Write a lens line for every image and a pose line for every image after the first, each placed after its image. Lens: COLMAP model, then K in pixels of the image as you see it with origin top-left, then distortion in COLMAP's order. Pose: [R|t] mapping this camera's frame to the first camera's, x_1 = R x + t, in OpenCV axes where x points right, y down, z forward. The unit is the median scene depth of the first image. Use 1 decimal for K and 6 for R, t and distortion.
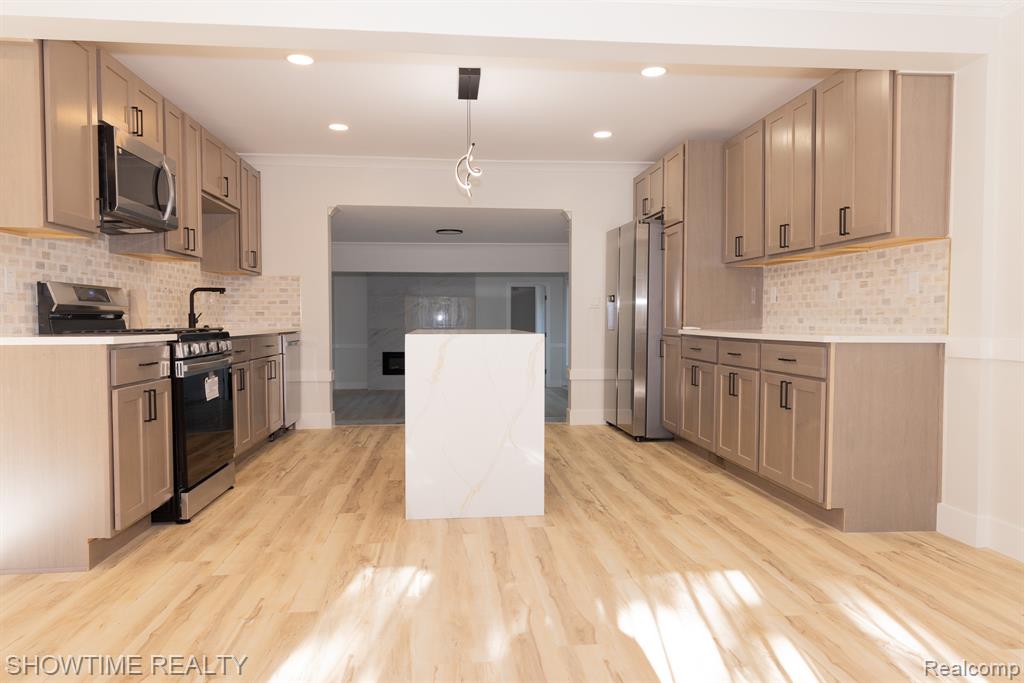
lens RADIAL K [[711.8, 0, 511.9], [0, 711.8, 343.4], [0, 0, 1]] dist [0.011626, 0.000634]
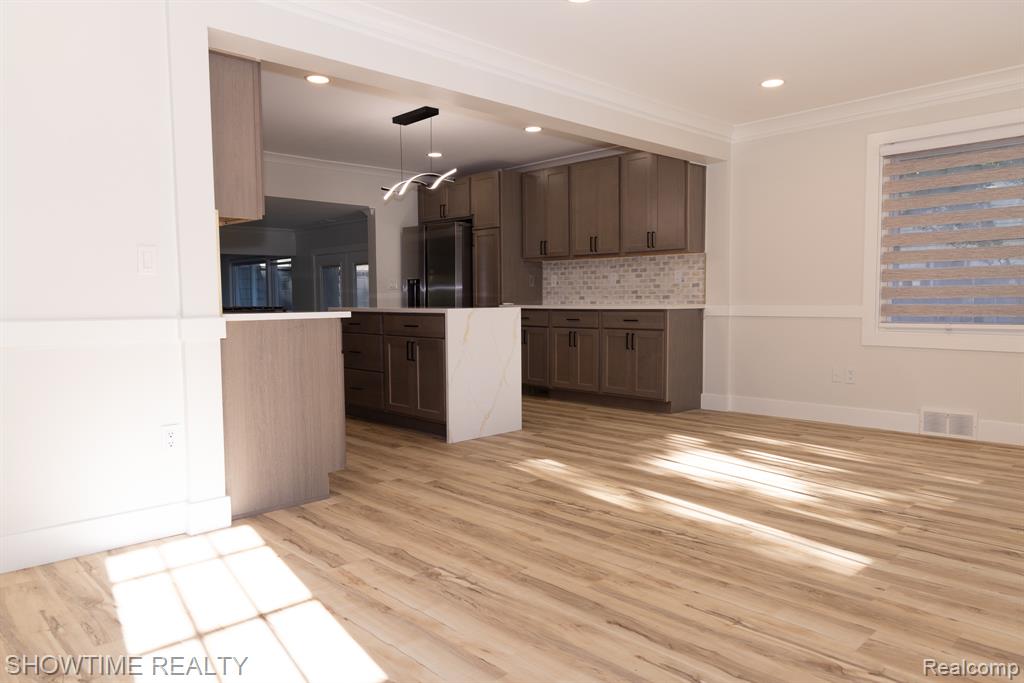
lens RADIAL K [[696.4, 0, 512.0], [0, 696.4, 341.5], [0, 0, 1]] dist [0.003384, 0.000352]
pose [[0.785029, -0.043789, 0.617910, -0.851948], [0.028443, 0.998994, 0.034658, 0.007714], [-0.618806, -0.009632, 0.785485, -0.122219]]
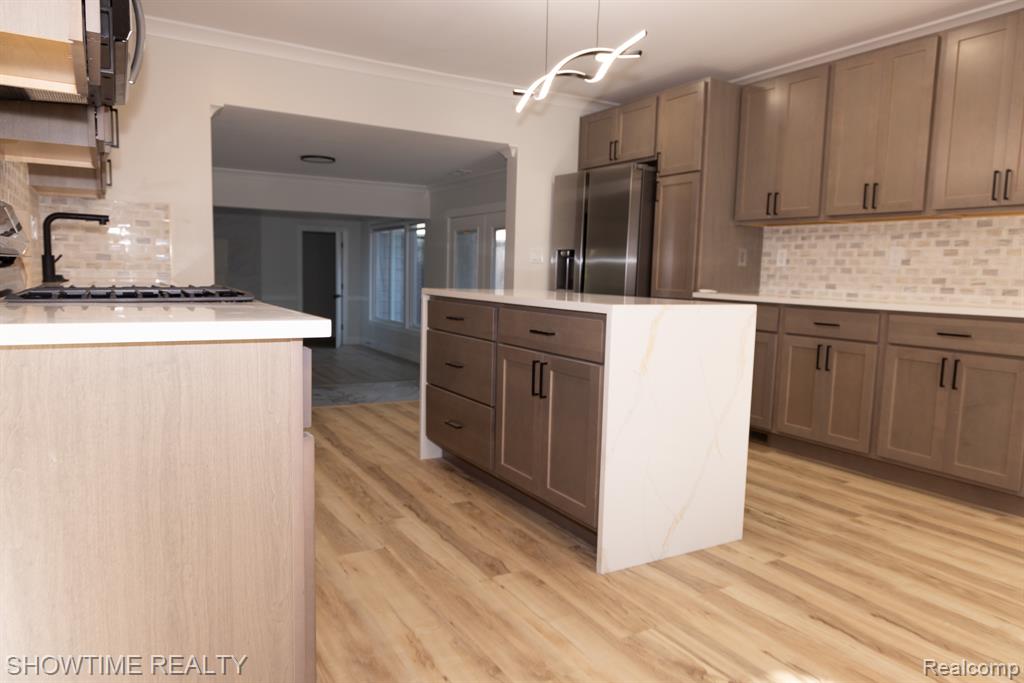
lens RADIAL K [[686.9, 0, 511.6], [0, 686.9, 347.3], [0, 0, 1]] dist [-0.002354, -0.001195]
pose [[0.908607, -0.020009, 0.417173, -0.487367], [-0.013580, 0.996908, 0.077394, -0.021054], [-0.417432, -0.075986, 0.905526, 0.439980]]
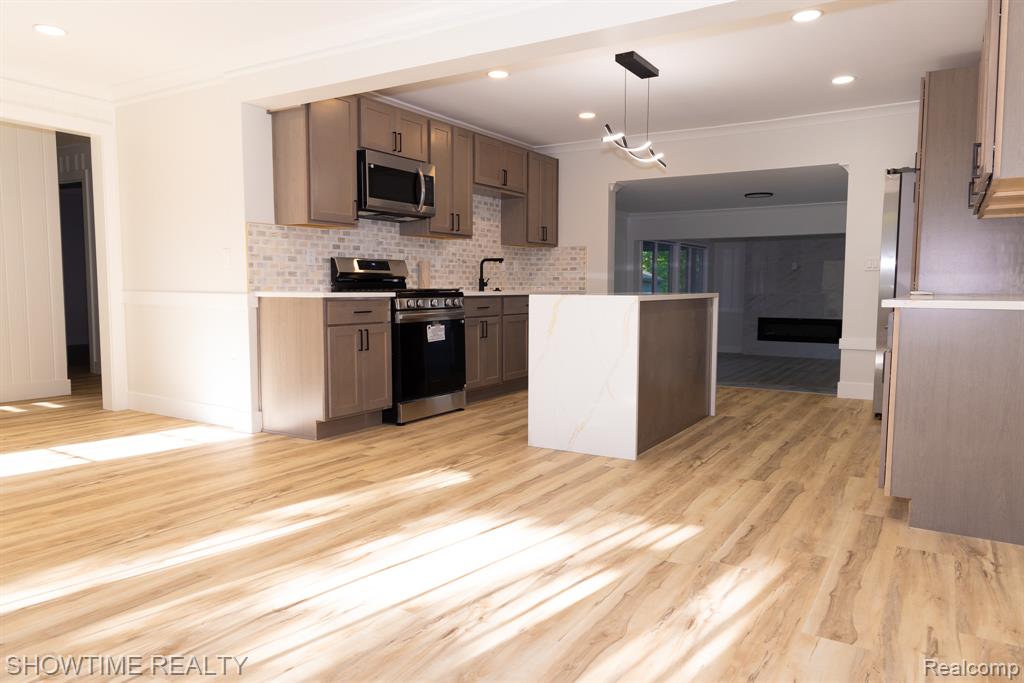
lens RADIAL K [[696.4, 0, 512.0], [0, 696.4, 341.5], [0, 0, 1]] dist [0.003384, 0.000352]
pose [[0.795944, 0.051259, -0.603196, 0.531042], [-0.023242, 0.998262, 0.054162, 0.003837], [0.604924, -0.029091, 0.795752, 0.031747]]
